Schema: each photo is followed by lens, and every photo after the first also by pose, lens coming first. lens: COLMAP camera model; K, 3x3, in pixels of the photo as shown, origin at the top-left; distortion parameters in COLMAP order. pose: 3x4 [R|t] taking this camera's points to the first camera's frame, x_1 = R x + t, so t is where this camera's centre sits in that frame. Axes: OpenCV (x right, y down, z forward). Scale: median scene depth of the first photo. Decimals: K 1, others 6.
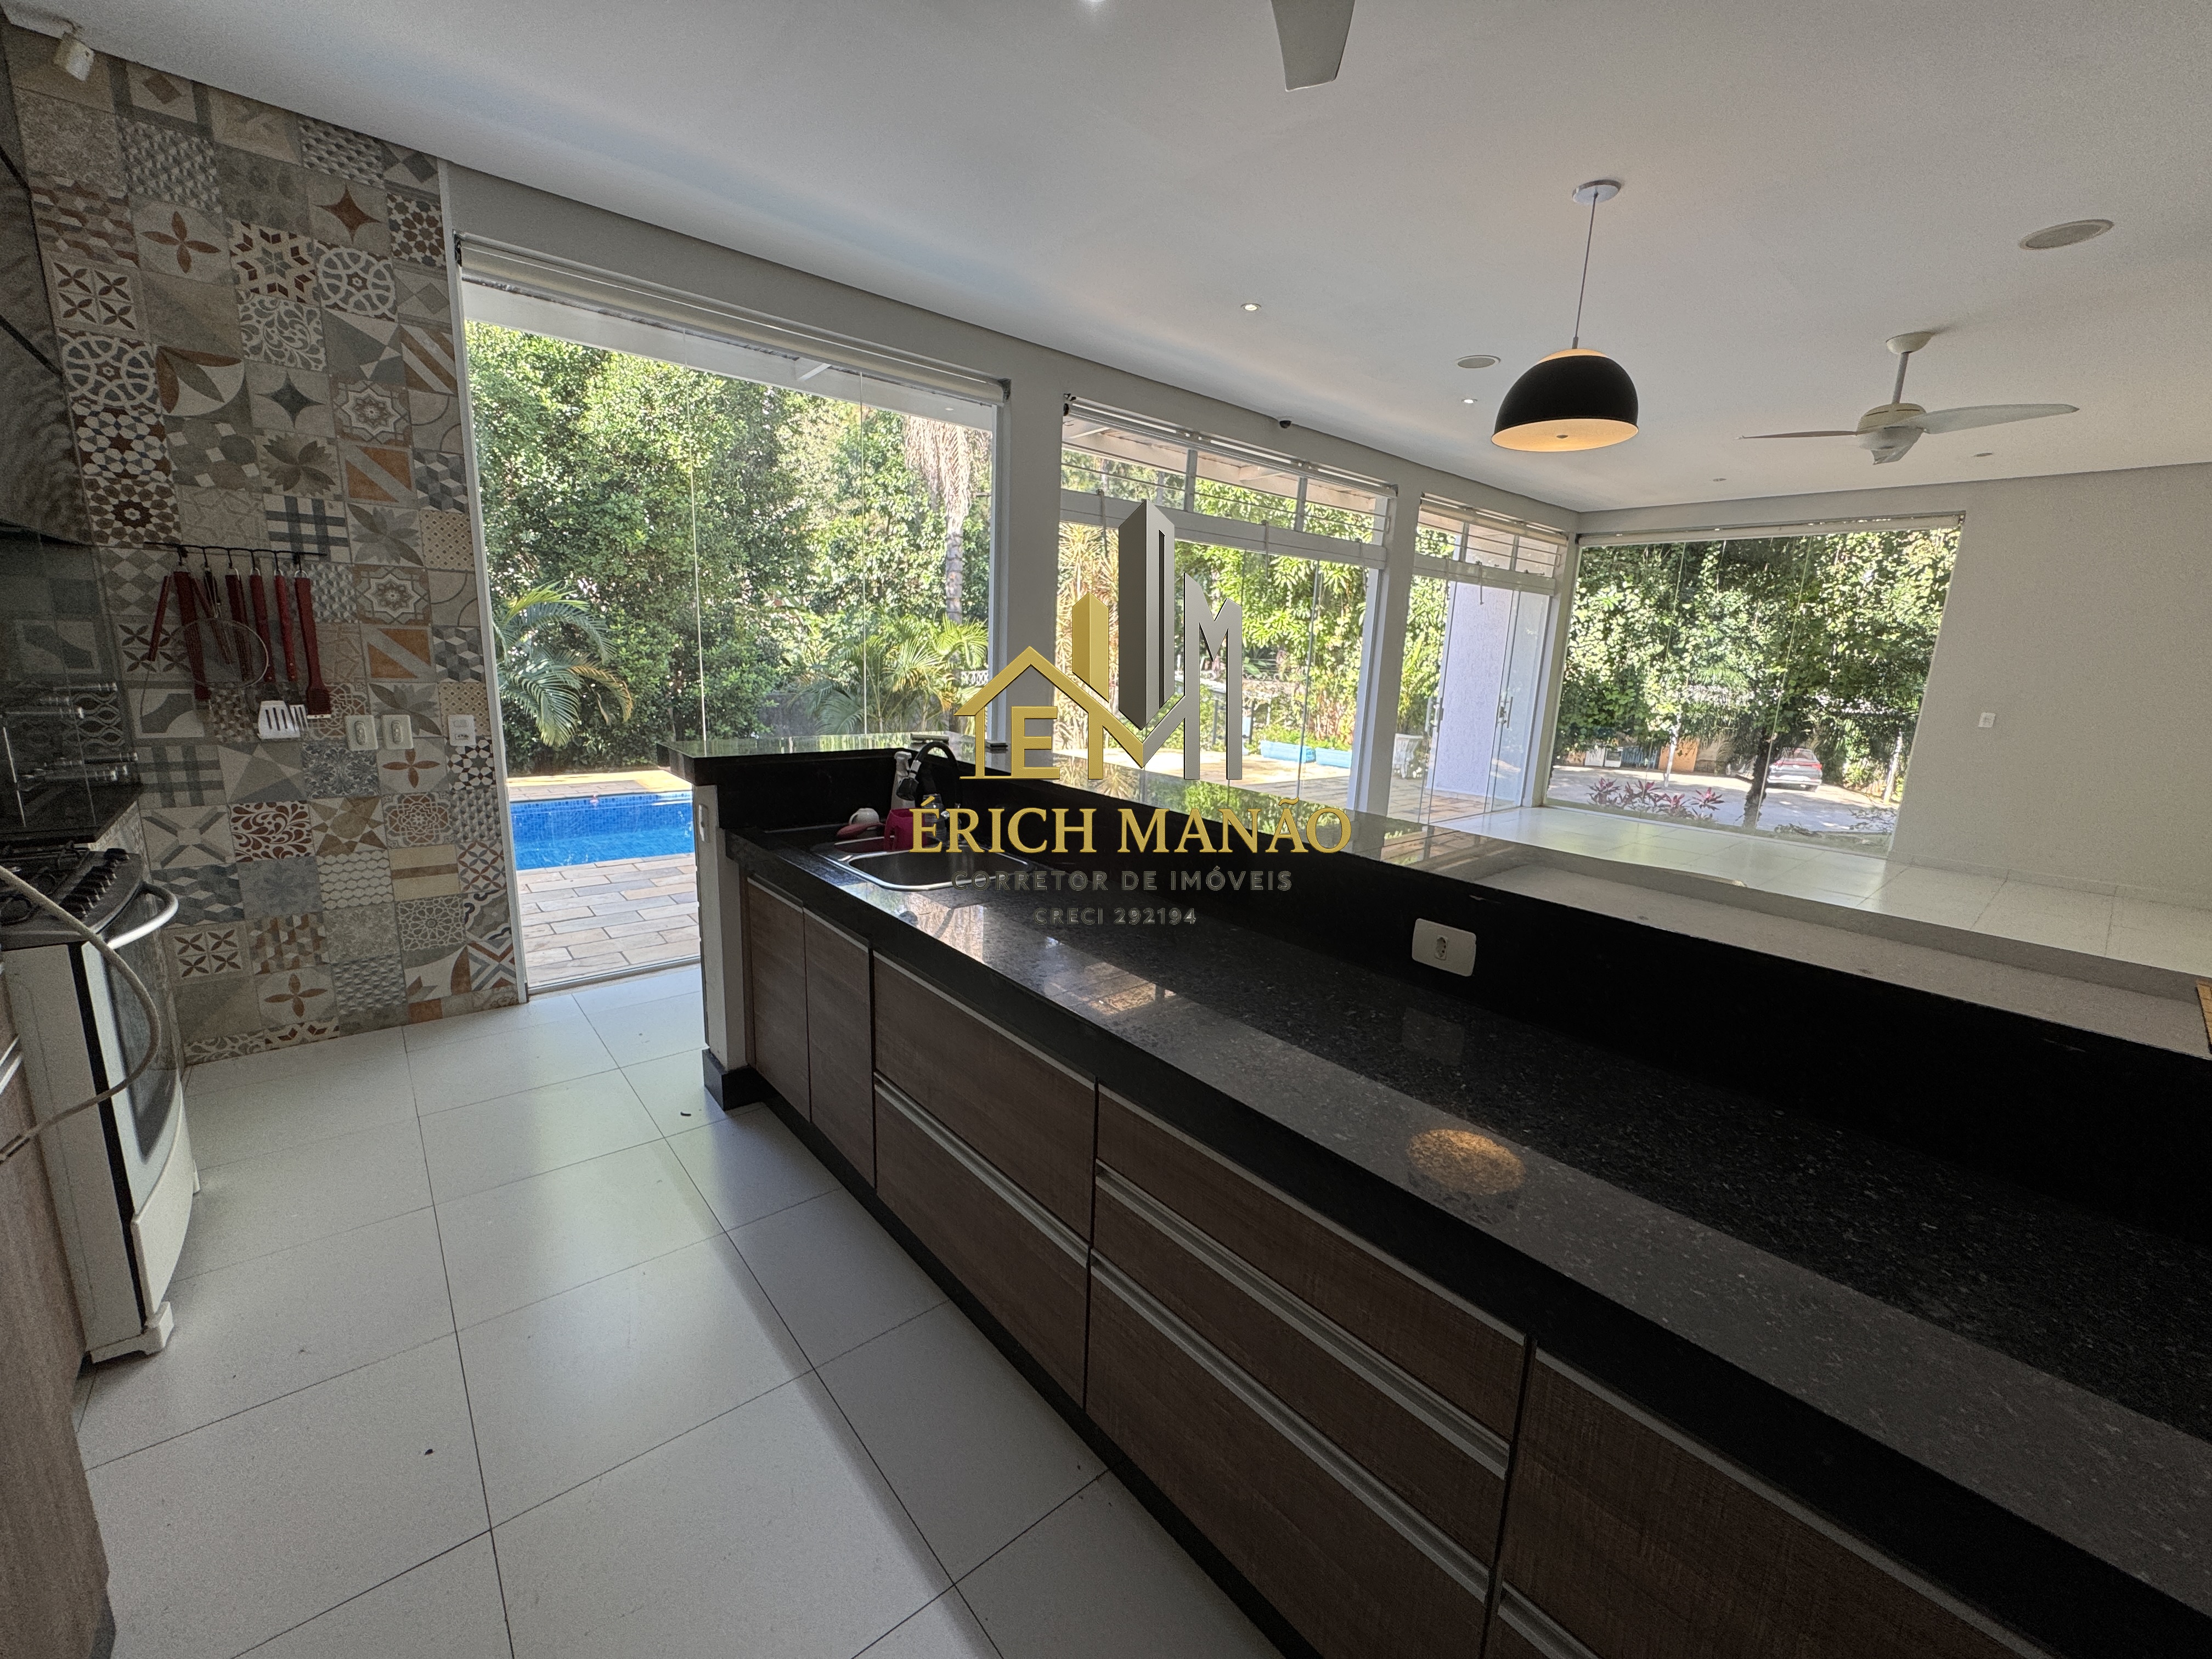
lens RADIAL K [[883.3, 0, 1102.6], [0, 883.3, 829.4], [0, 0, 1]] dist [-0.003932, 0.000497]
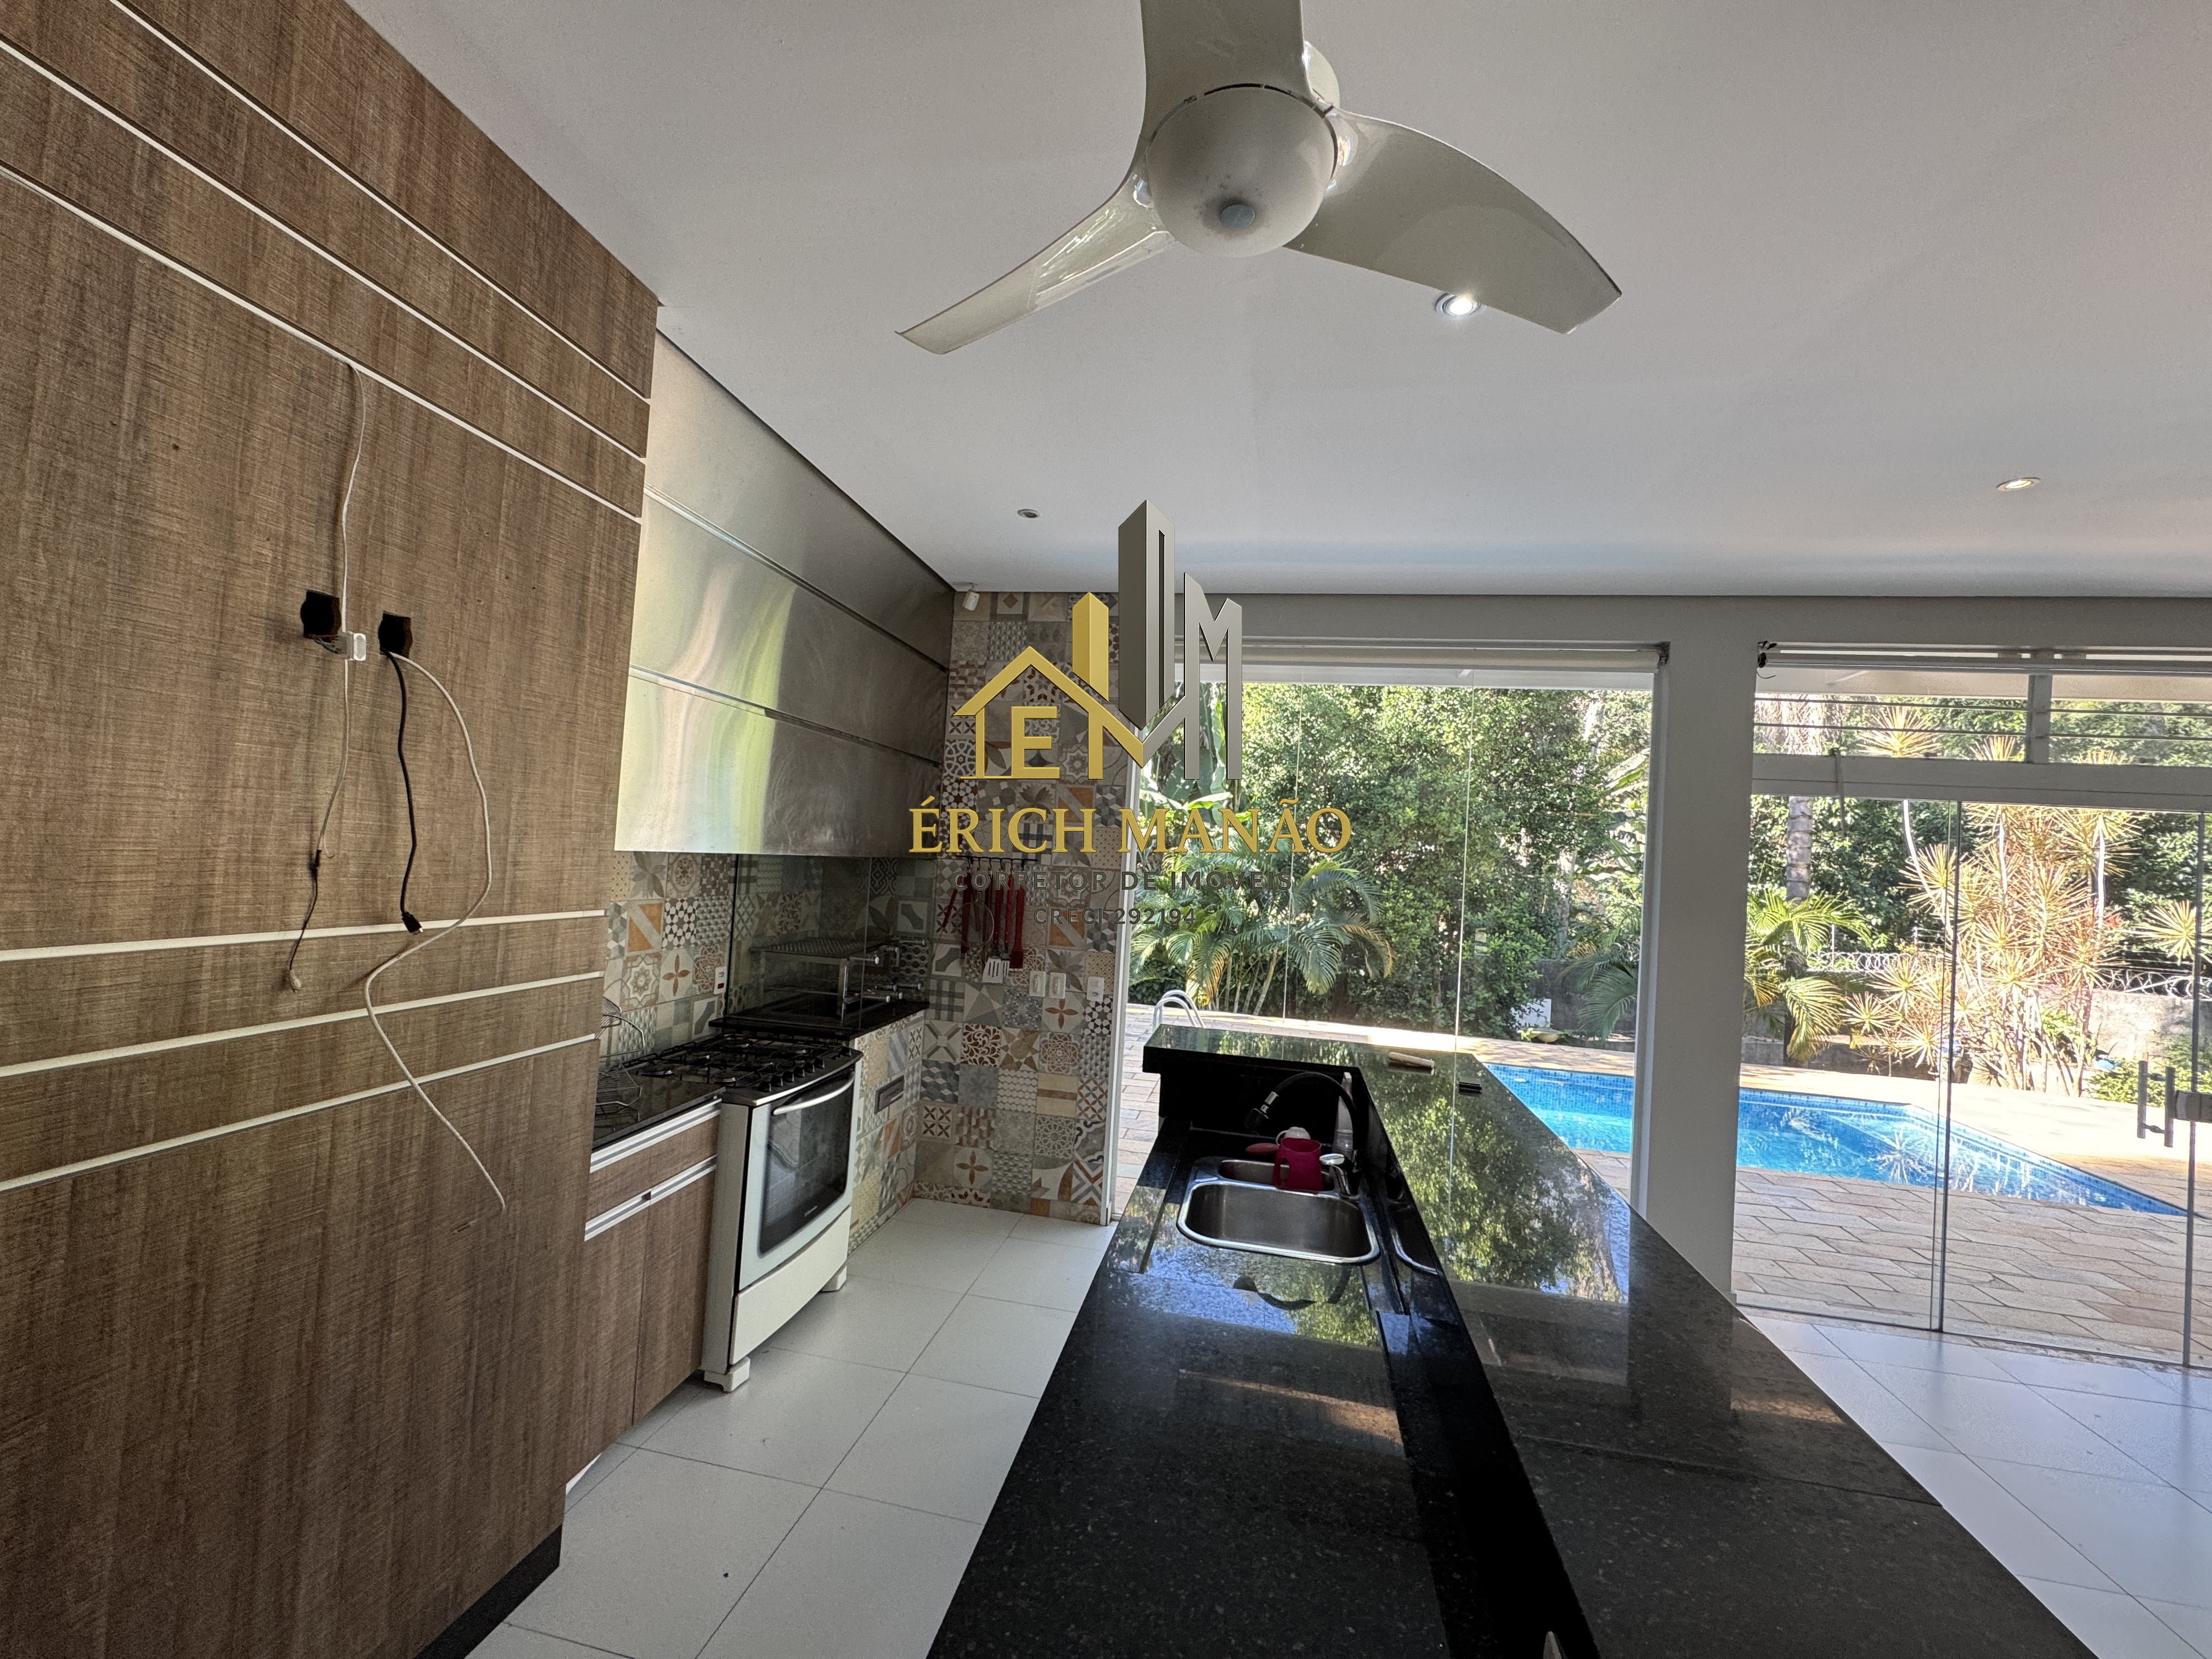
lens RADIAL K [[883.3, 0, 1102.6], [0, 883.3, 829.4], [0, 0, 1]] dist [-0.003932, 0.000497]
pose [[0.623946, -0.026359, -0.781023, 0.303052], [-0.193423, 0.963124, -0.187027, -0.100852], [0.757152, 0.267762, 0.595839, 0.183206]]
